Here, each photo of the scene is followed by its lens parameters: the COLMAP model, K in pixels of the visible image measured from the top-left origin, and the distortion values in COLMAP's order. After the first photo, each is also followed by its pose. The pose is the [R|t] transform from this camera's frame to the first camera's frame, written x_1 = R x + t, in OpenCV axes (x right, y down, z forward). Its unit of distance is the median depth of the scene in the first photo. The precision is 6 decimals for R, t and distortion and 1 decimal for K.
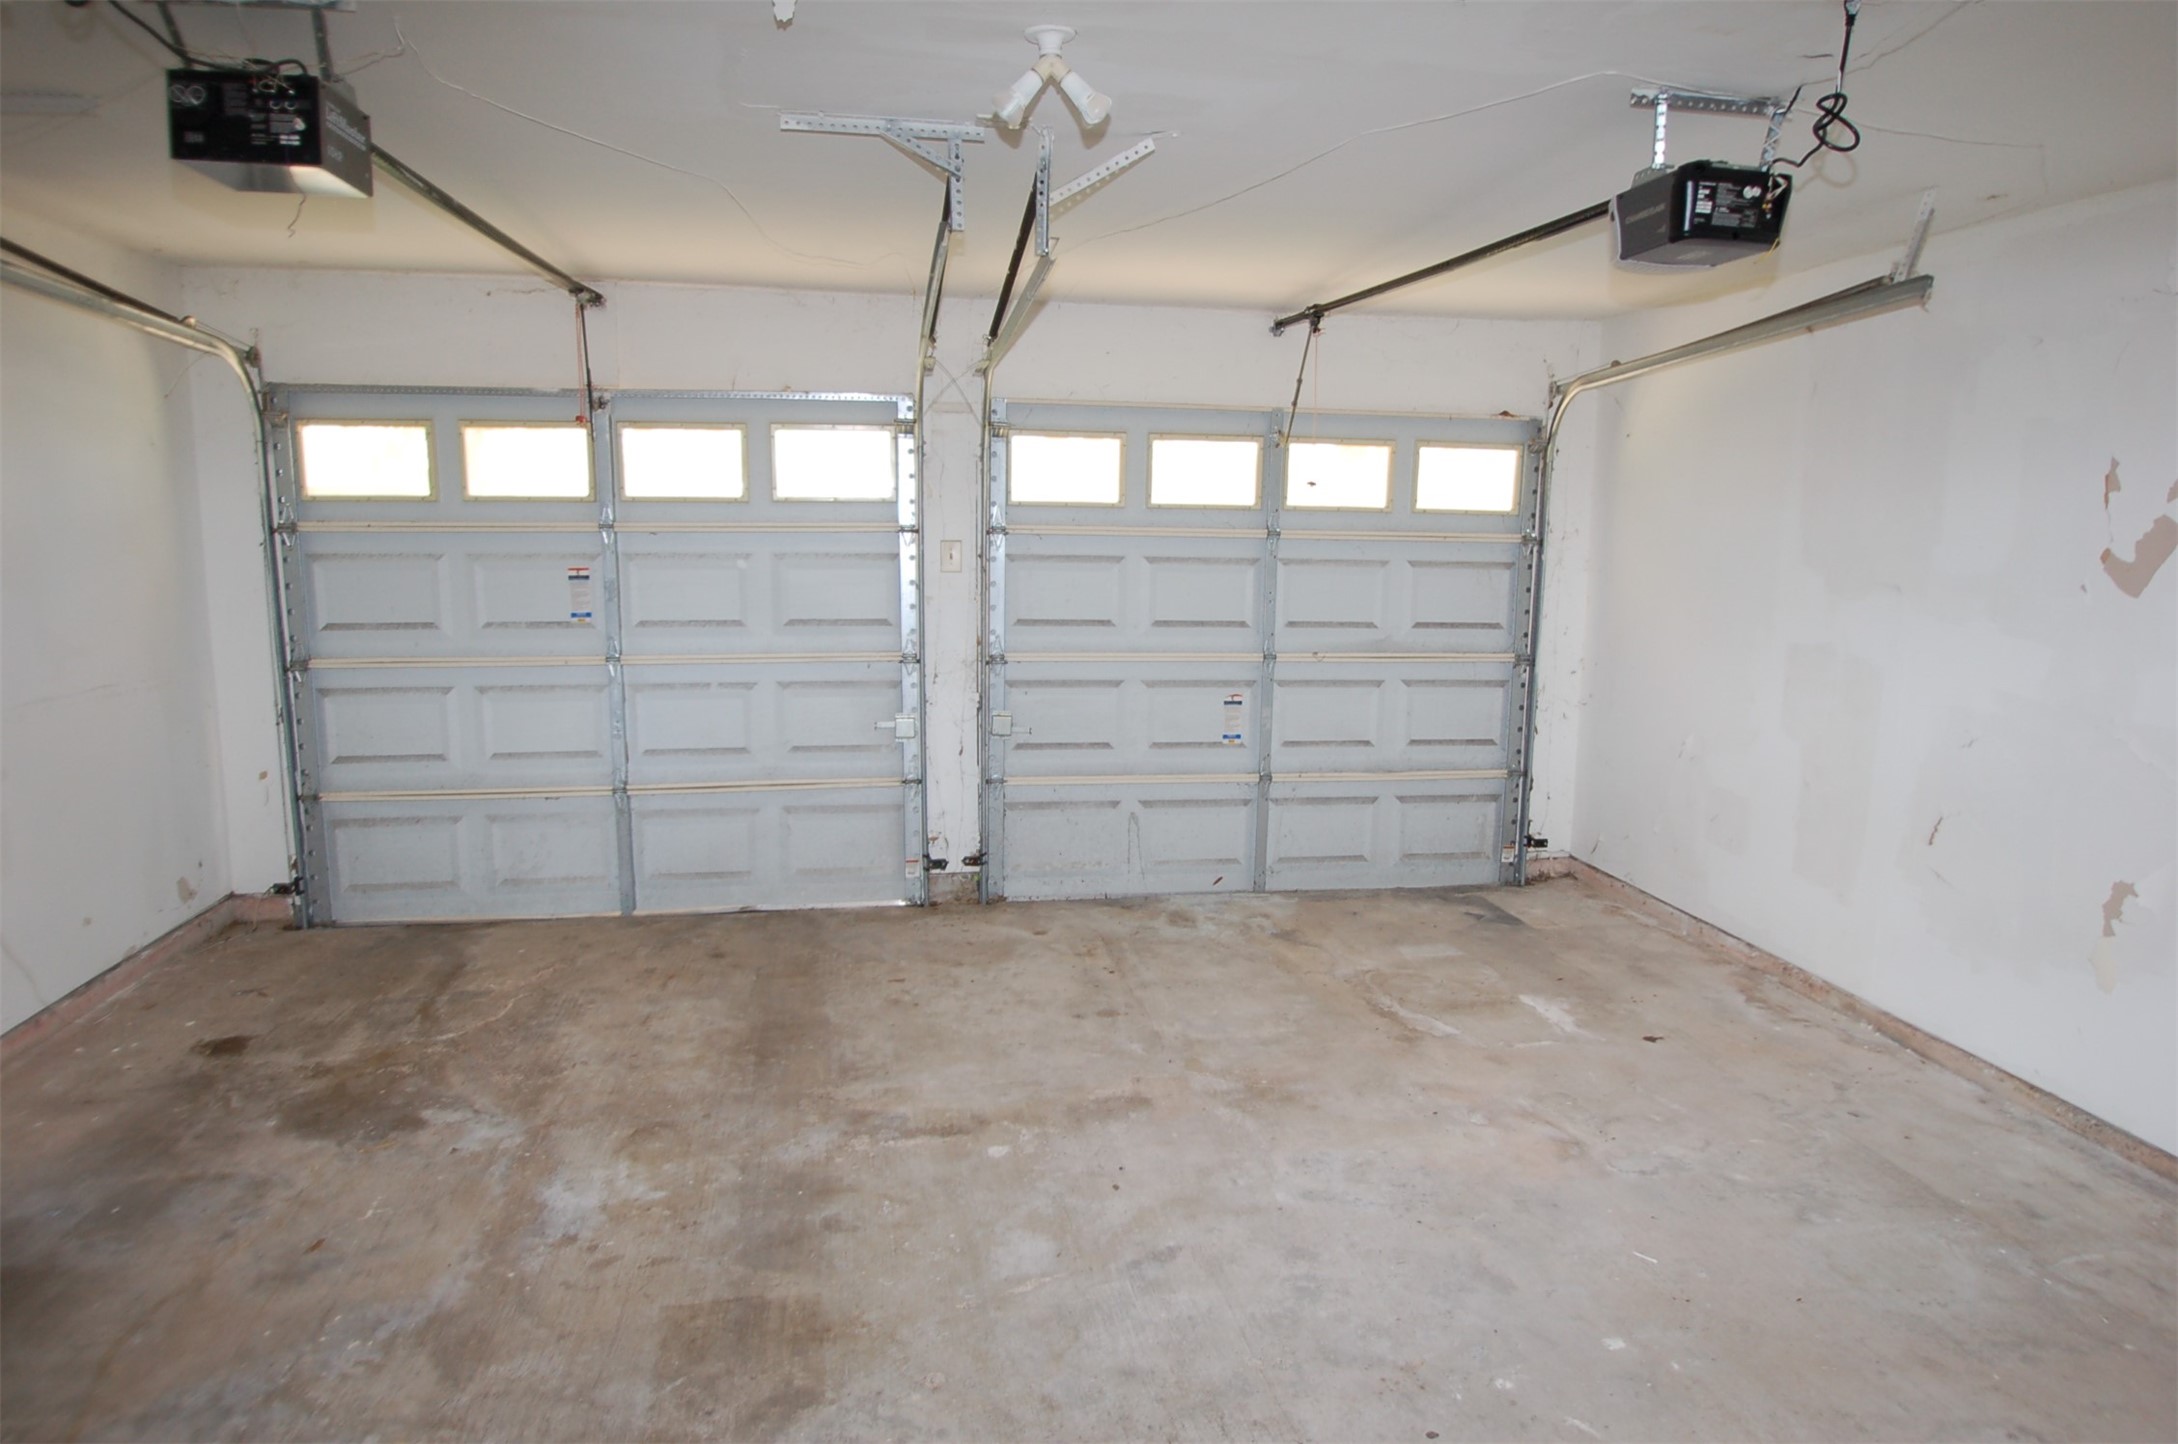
lens RADIAL K [[1359.3, 0, 1089.0], [0, 1359.3, 722.0], [0, 0, 1]] dist [-0.037084, 0.000092]
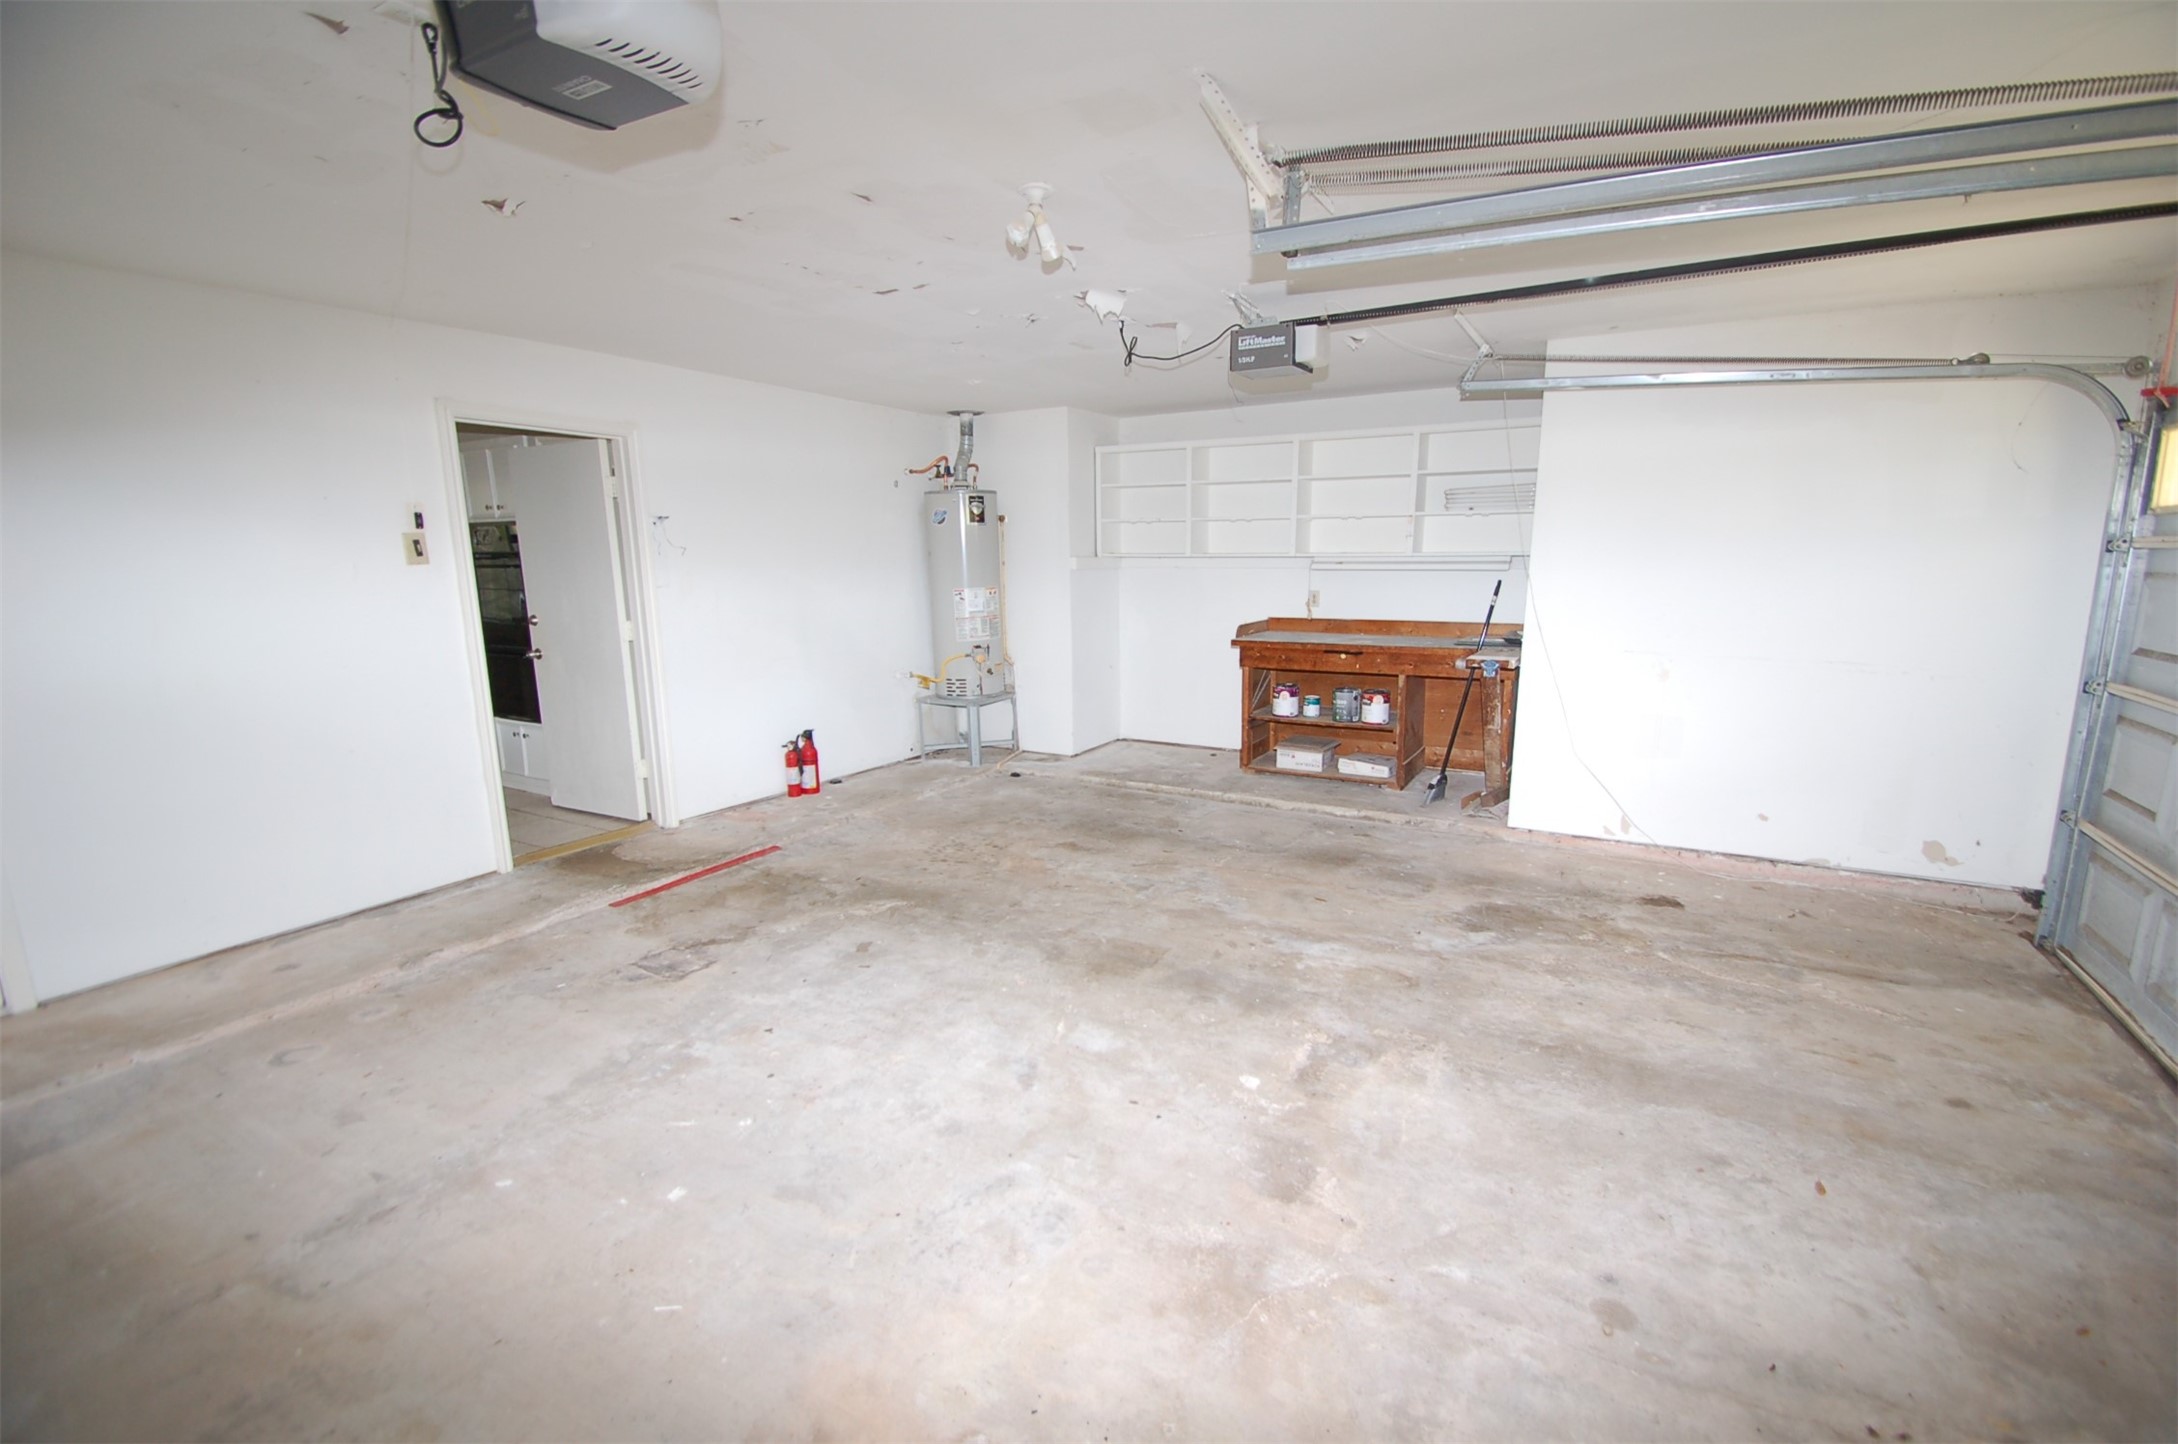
lens RADIAL K [[952.0, 0, 1115.9], [0, 952.0, 733.4], [0, 0, 1]] dist [-0.002222, -0.000347]
pose [[-0.609363, 0.142539, -0.779974, 0.553566], [-0.121743, 0.955224, 0.269678, -0.154509], [0.783489, 0.259288, -0.564725, 1.227662]]
